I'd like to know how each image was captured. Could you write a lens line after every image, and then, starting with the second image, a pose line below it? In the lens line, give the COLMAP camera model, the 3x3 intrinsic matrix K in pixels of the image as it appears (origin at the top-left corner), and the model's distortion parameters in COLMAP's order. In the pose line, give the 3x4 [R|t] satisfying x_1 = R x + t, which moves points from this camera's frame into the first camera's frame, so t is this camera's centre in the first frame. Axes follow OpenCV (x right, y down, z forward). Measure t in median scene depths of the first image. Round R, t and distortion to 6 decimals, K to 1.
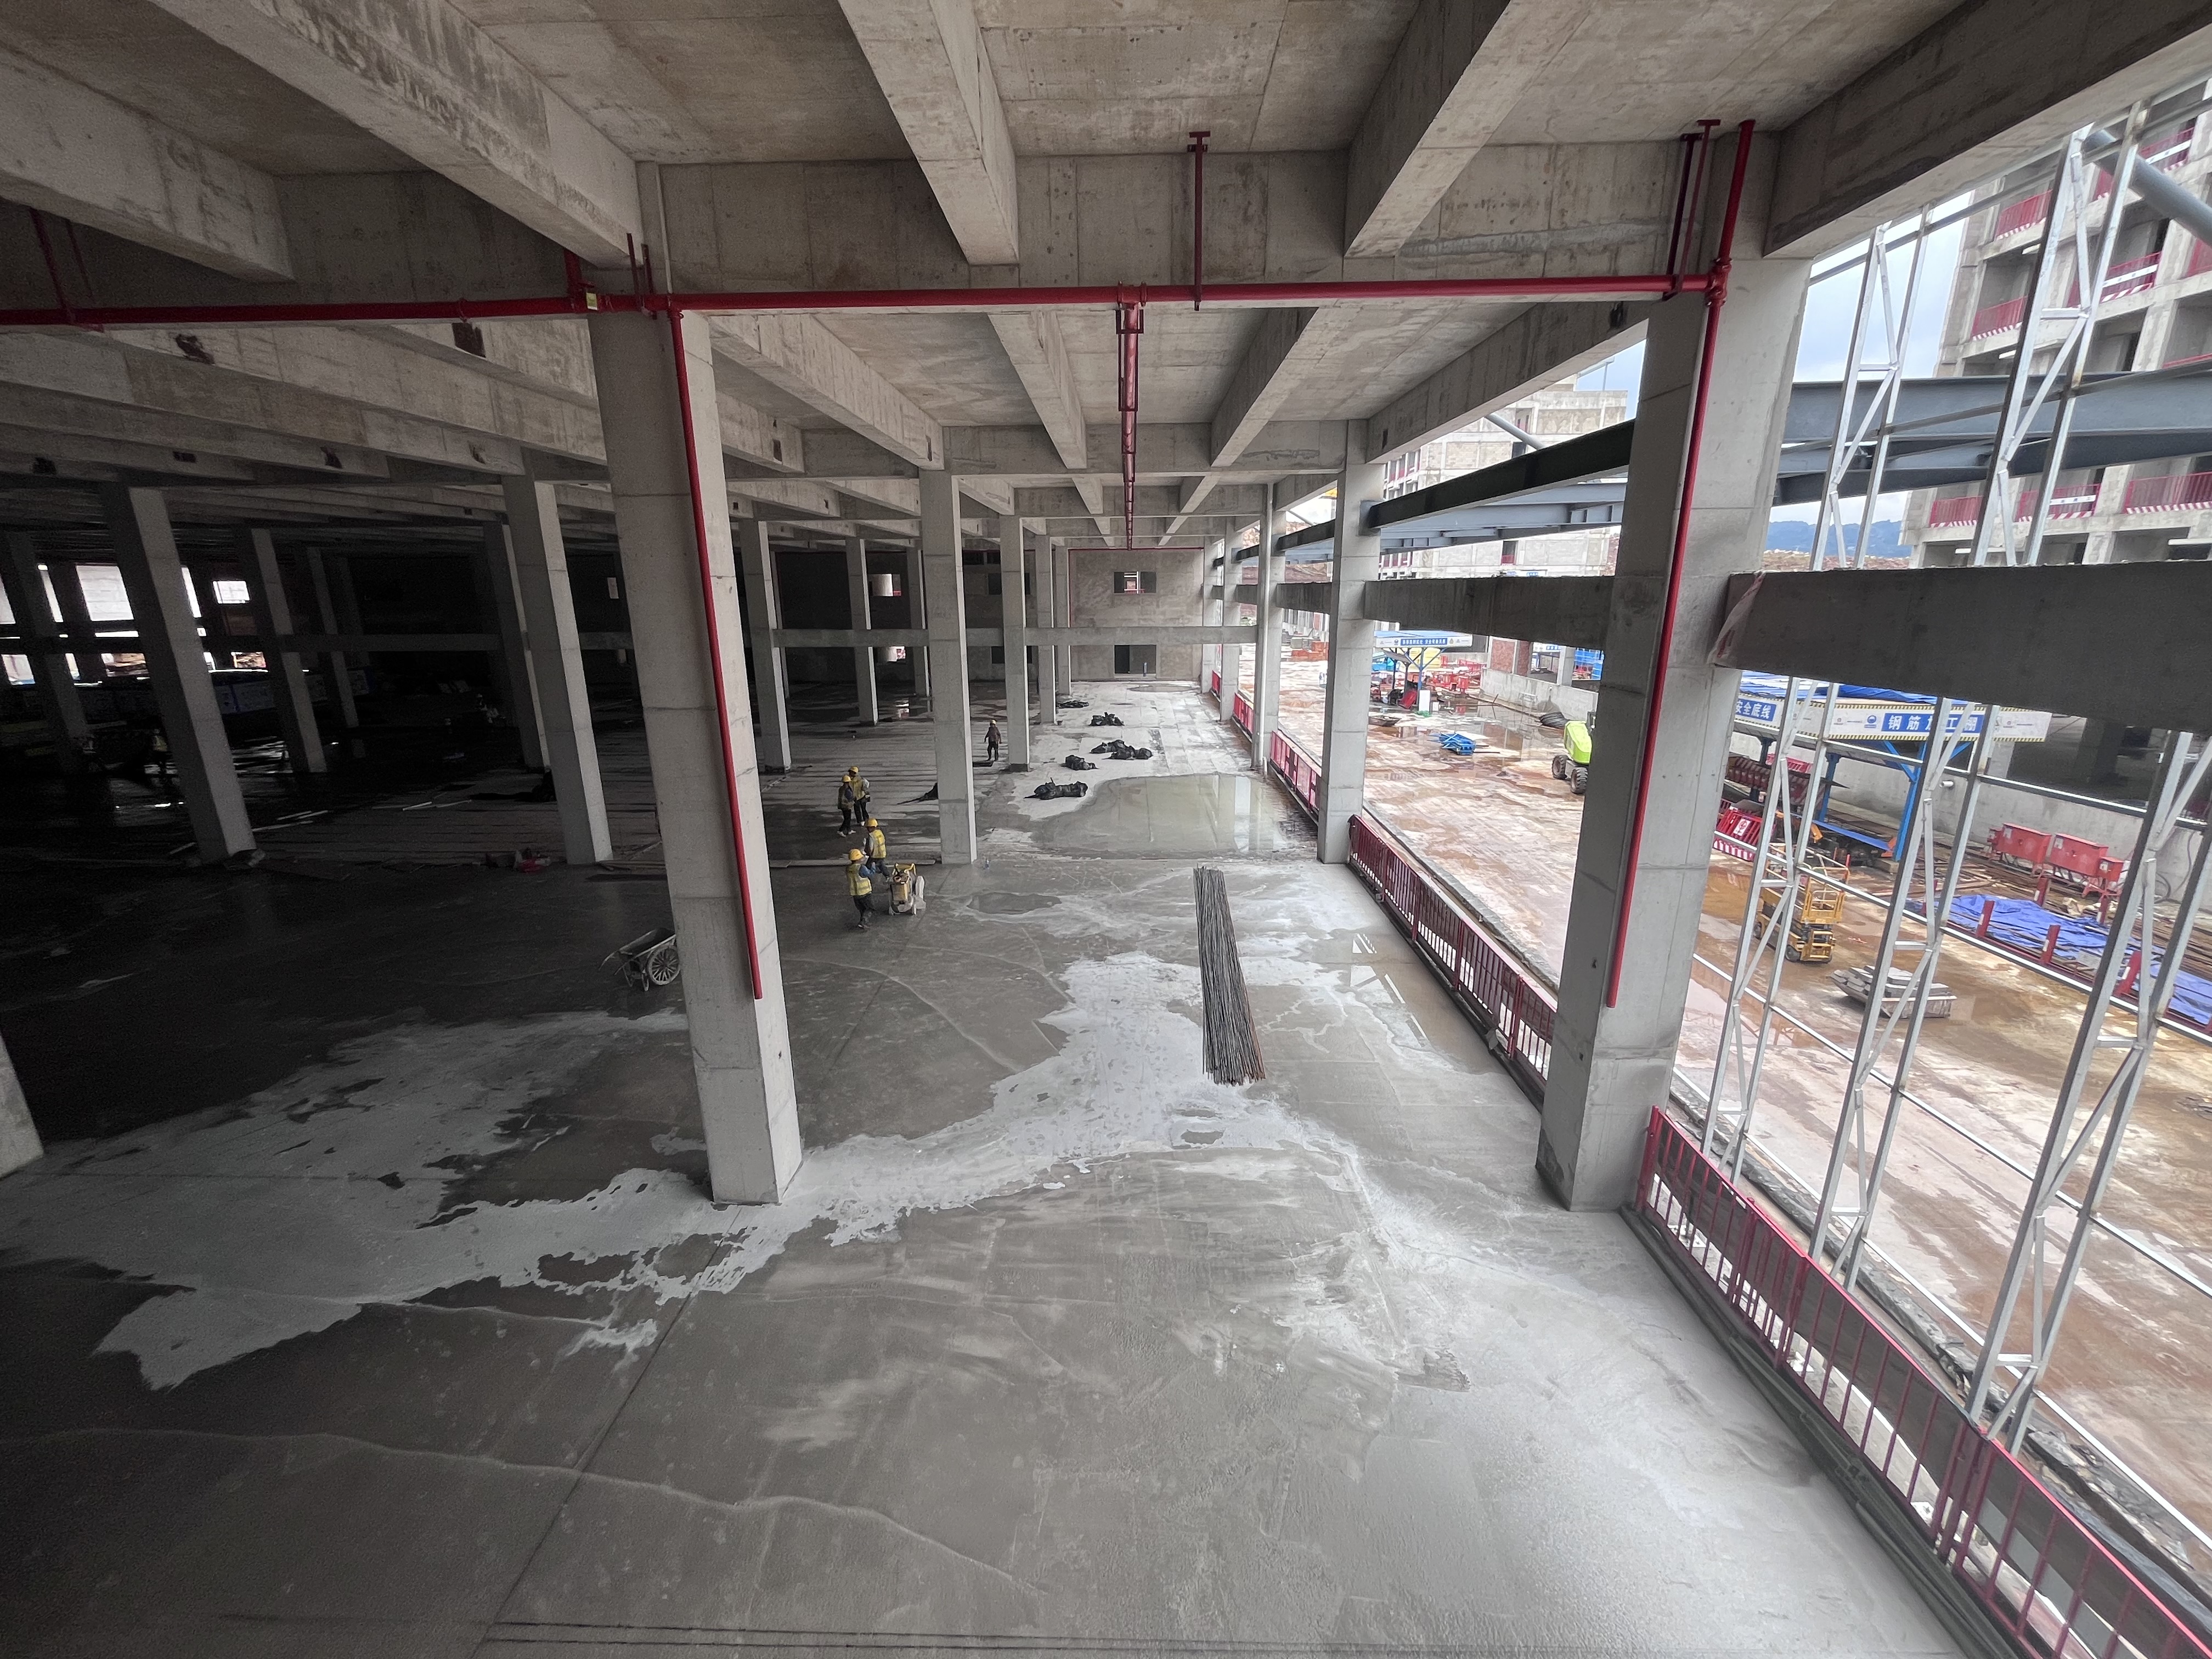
lens RADIAL K [[892.5, 0, 1101.2], [0, 892.5, 827.8], [0, 0, 1]] dist [-0.002106, -0.000735]
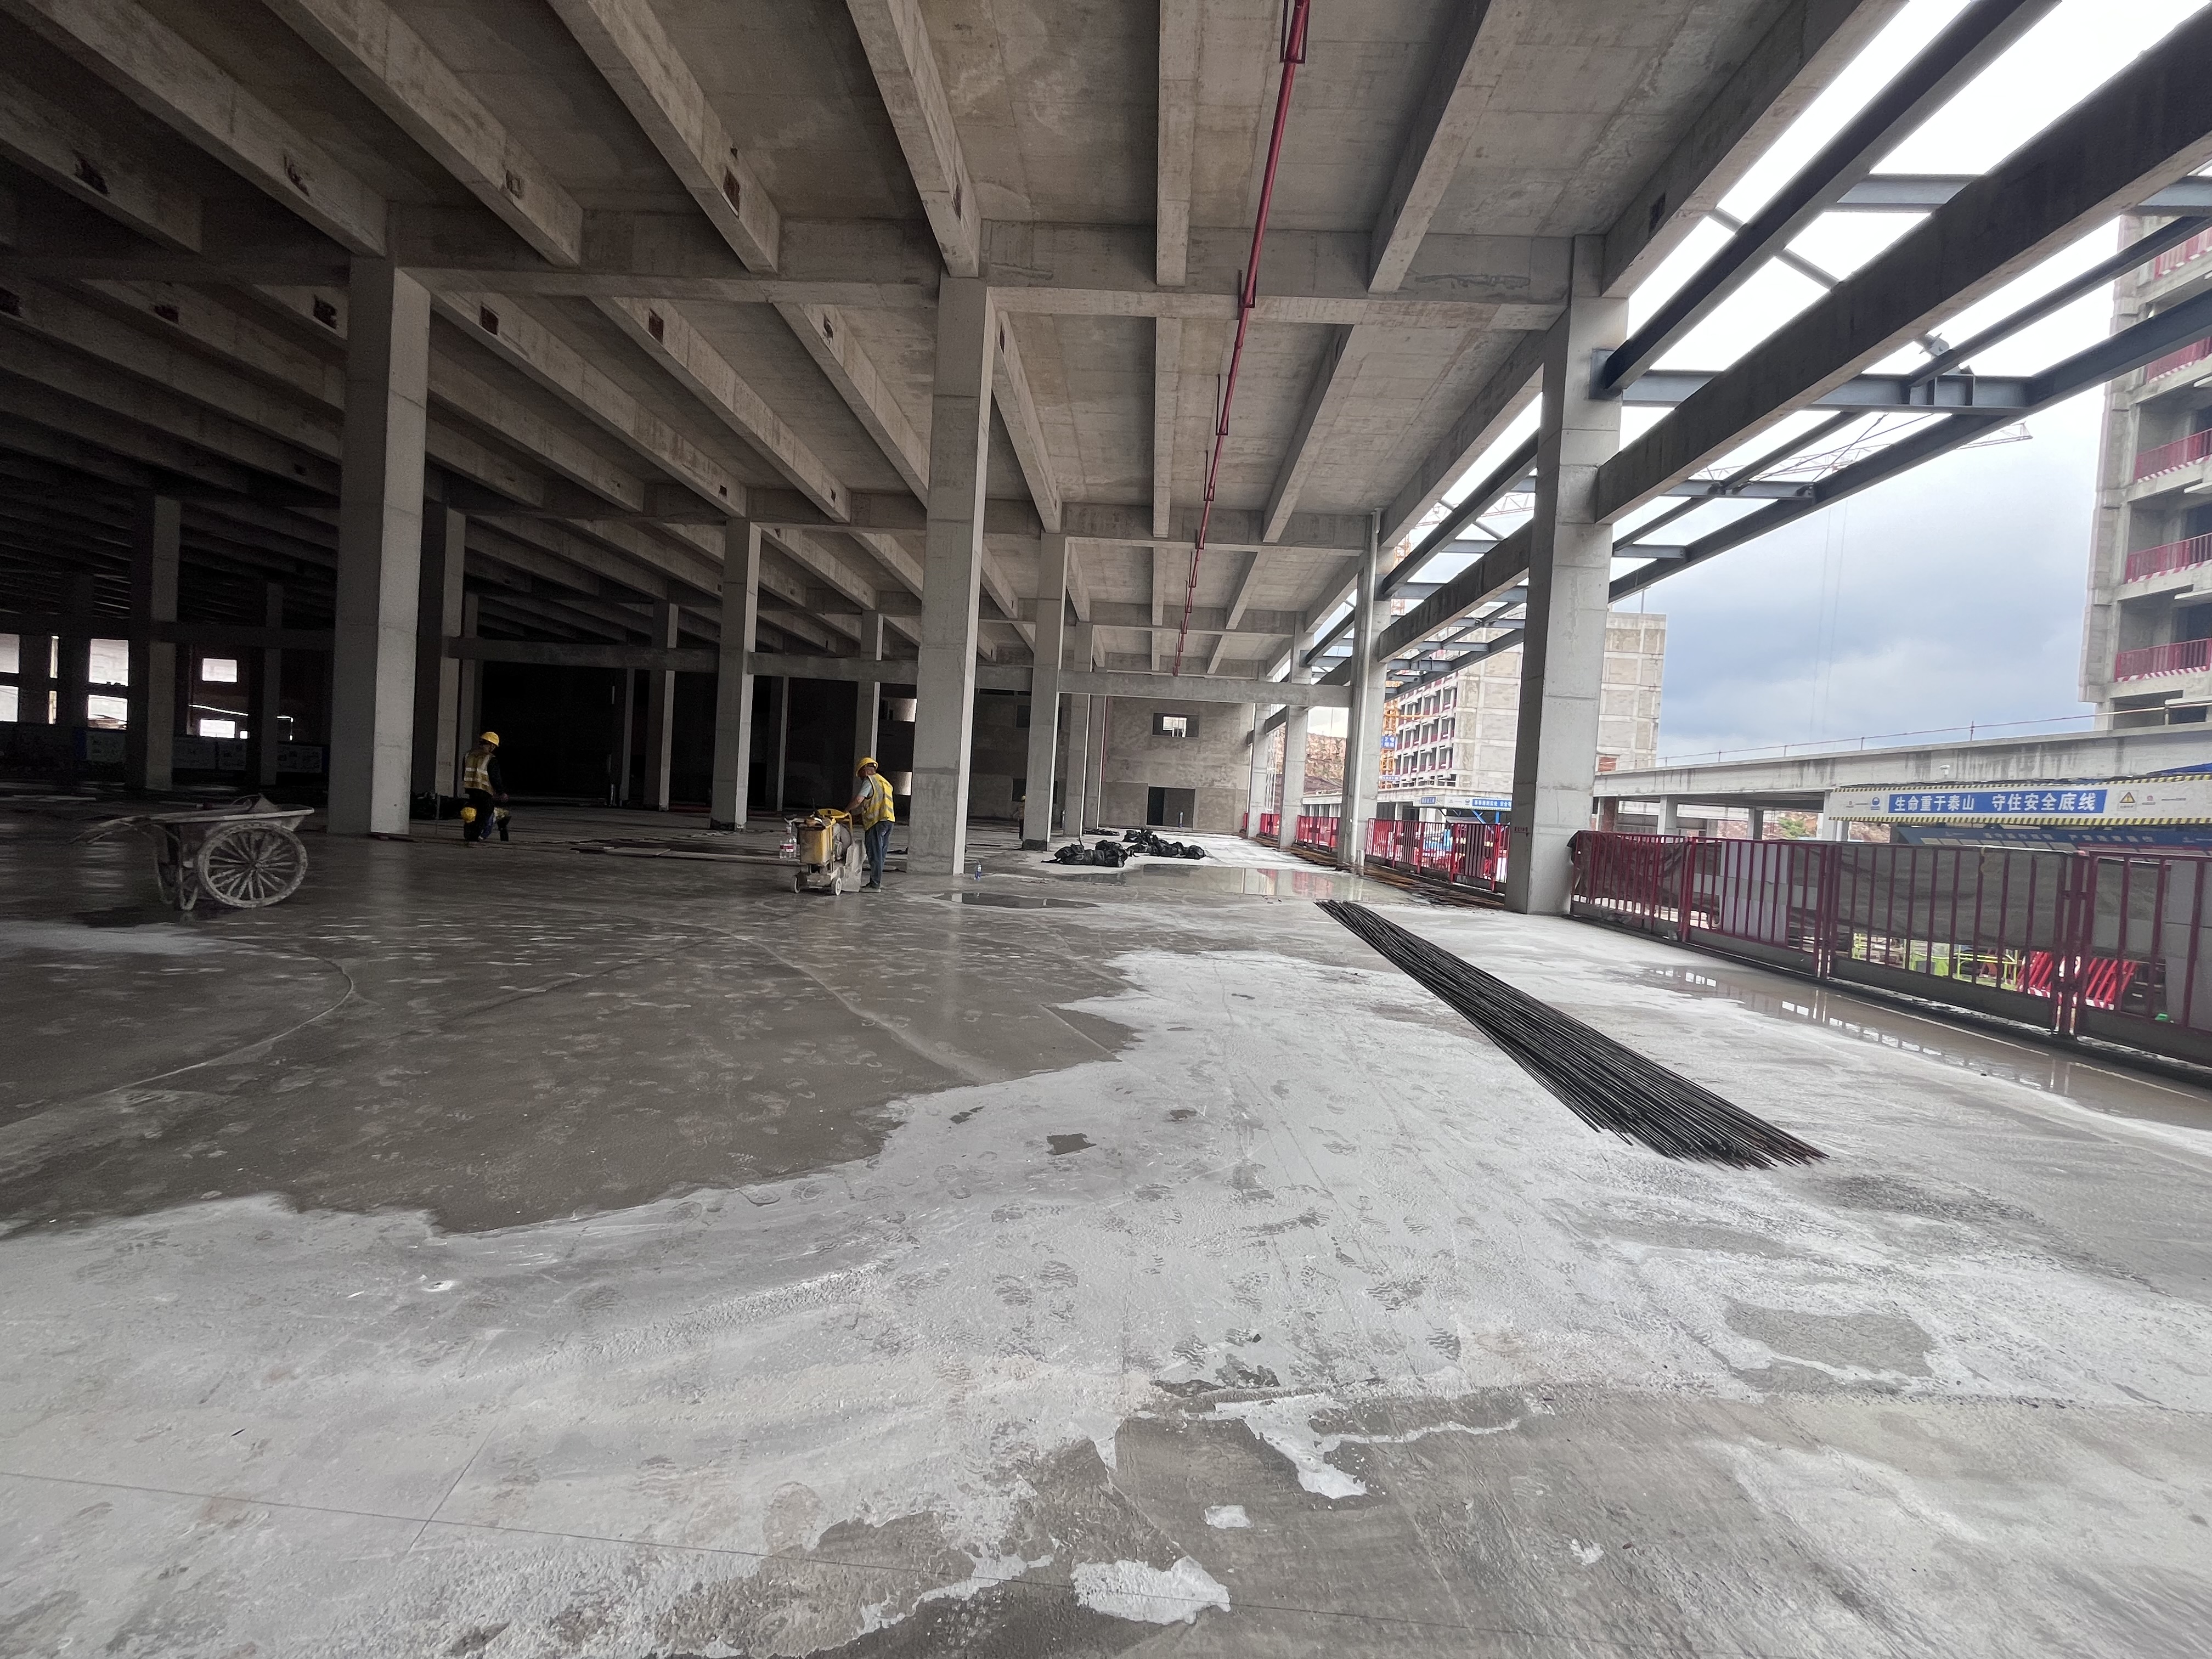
lens RADIAL K [[892.5, 0, 1101.2], [0, 892.5, 827.8], [0, 0, 1]] dist [-0.002106, -0.000735]
pose [[0.997091, 0.072755, -0.022737, -0.043026], [-0.076065, 0.969020, -0.234975, 0.207939], [0.004937, 0.236021, 0.971735, 0.545614]]
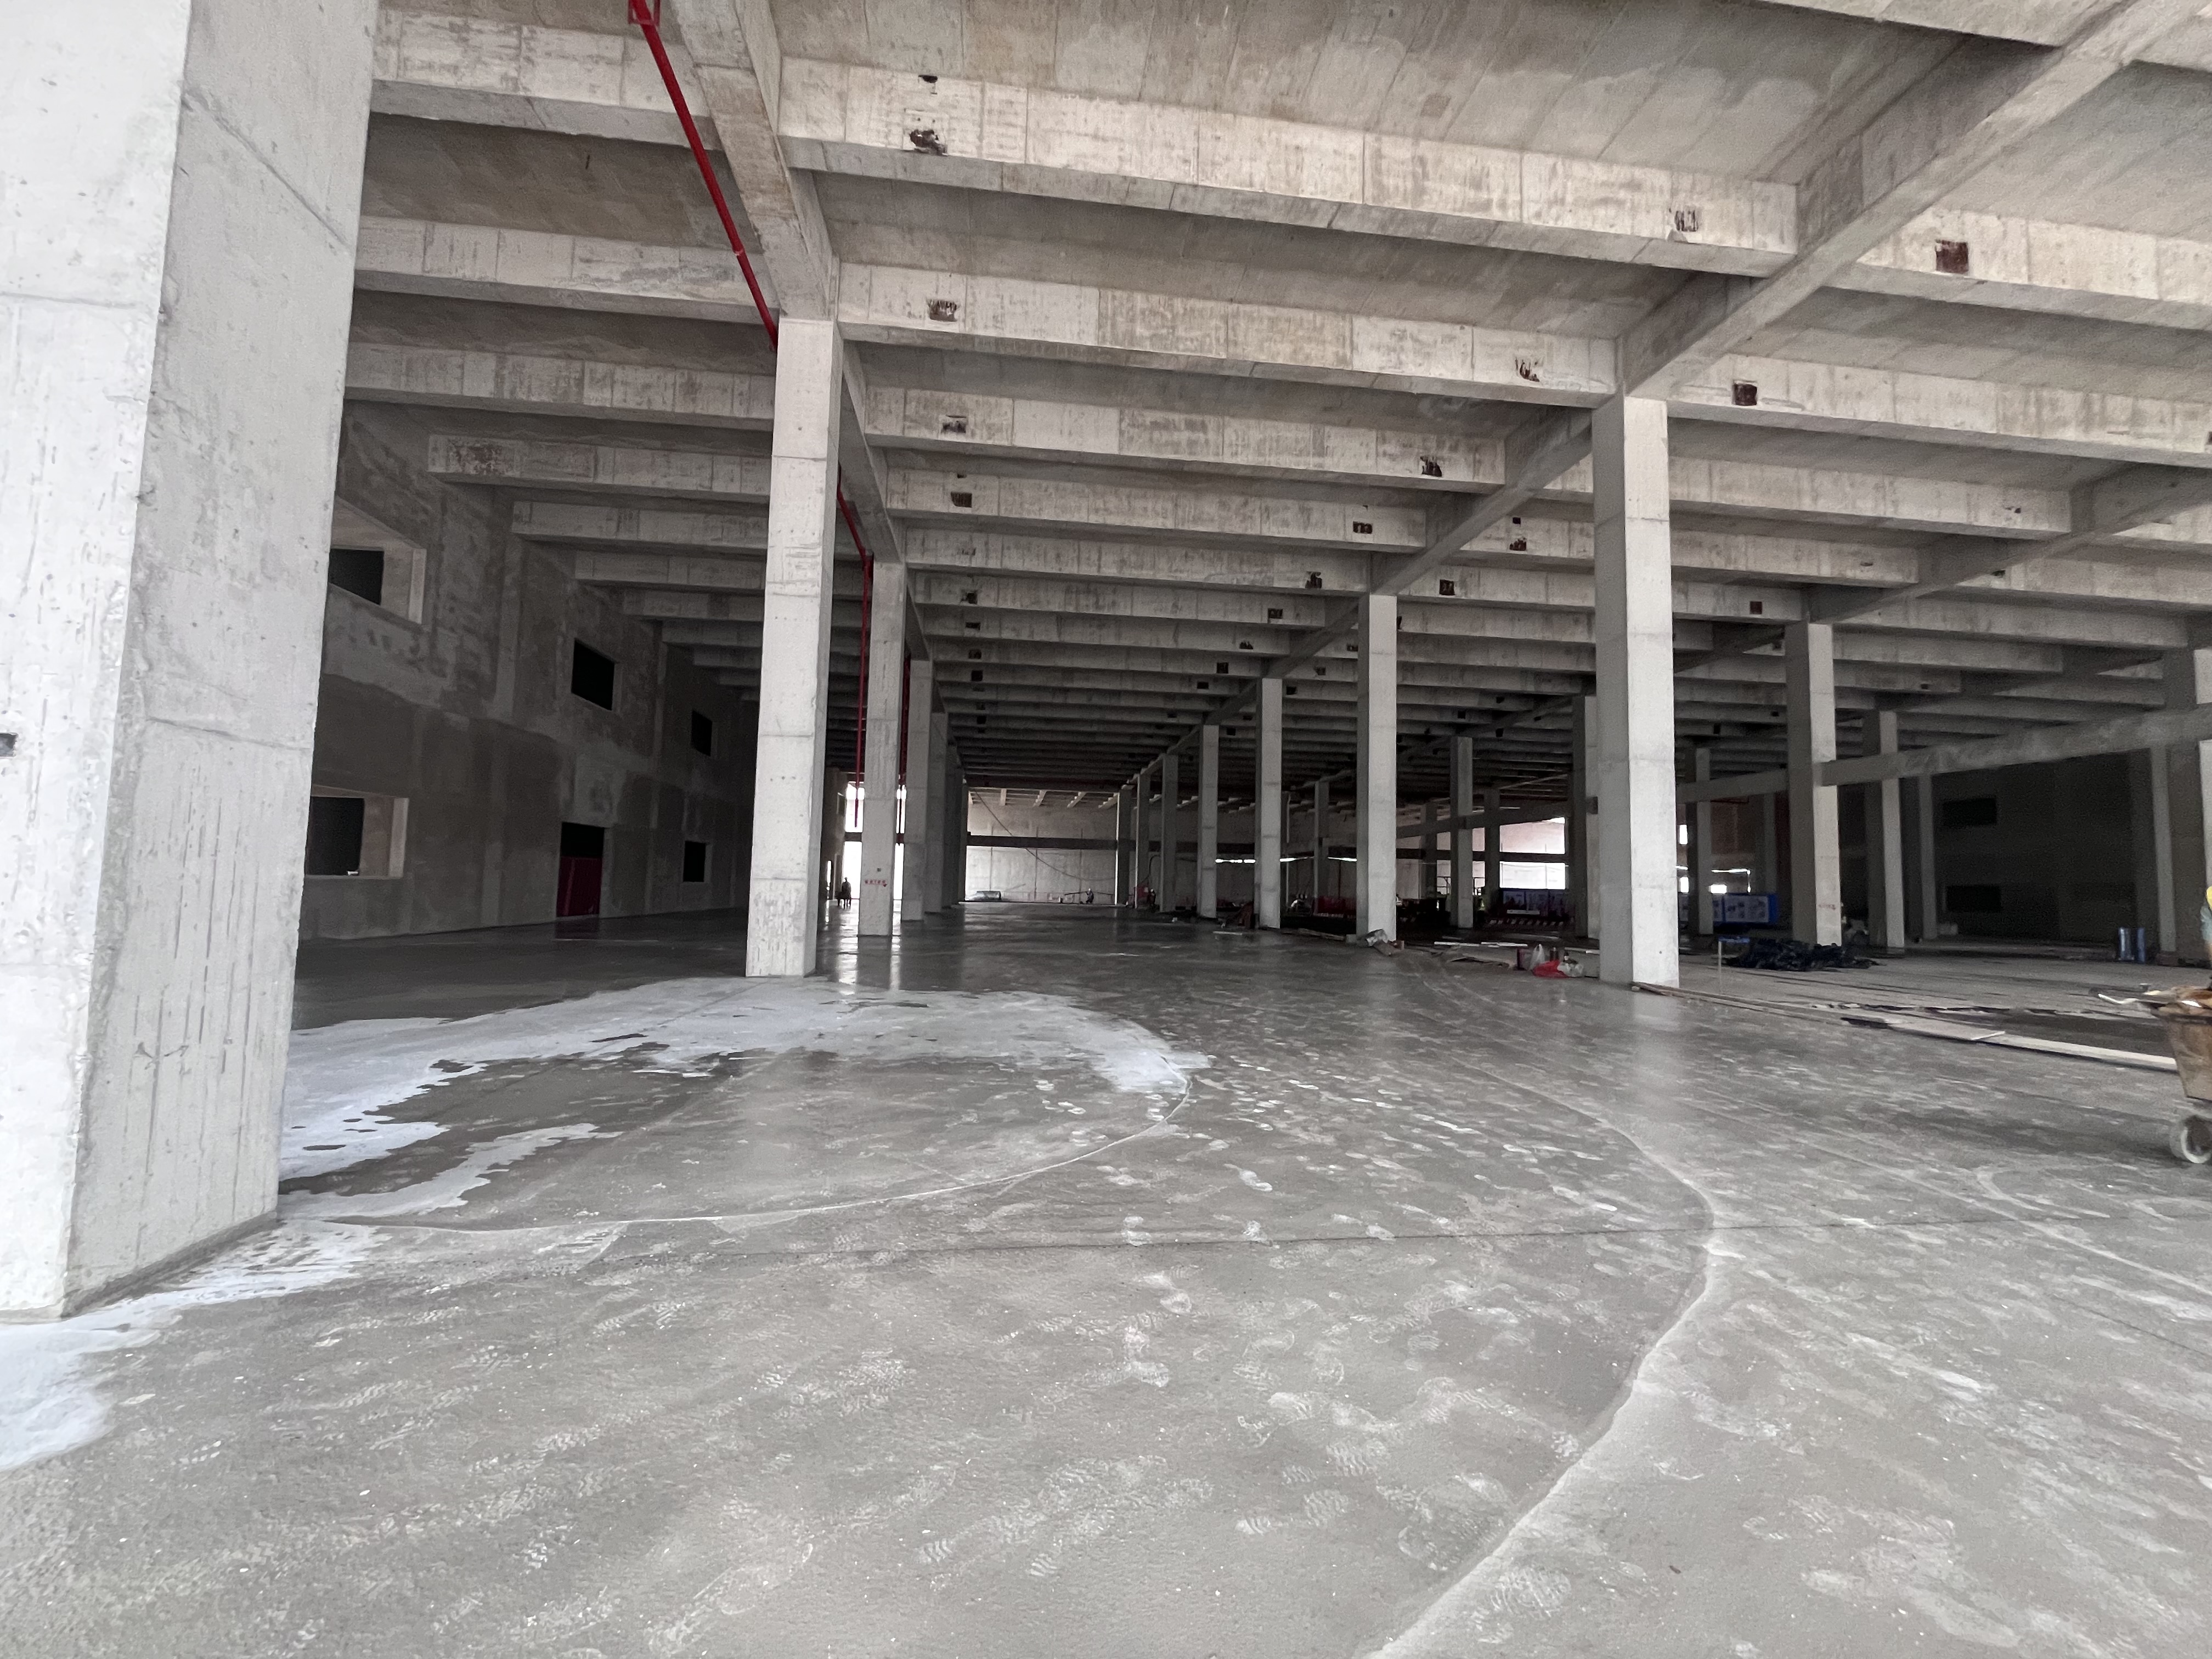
lens RADIAL K [[892.5, 0, 1101.2], [0, 892.5, 827.8], [0, 0, 1]] dist [-0.002106, -0.000735]
pose [[0.144038, -0.054382, -0.988077, -0.043463], [-0.282390, 0.954712, -0.093711, 0.136805], [0.948424, 0.292521, 0.122158, 0.807755]]
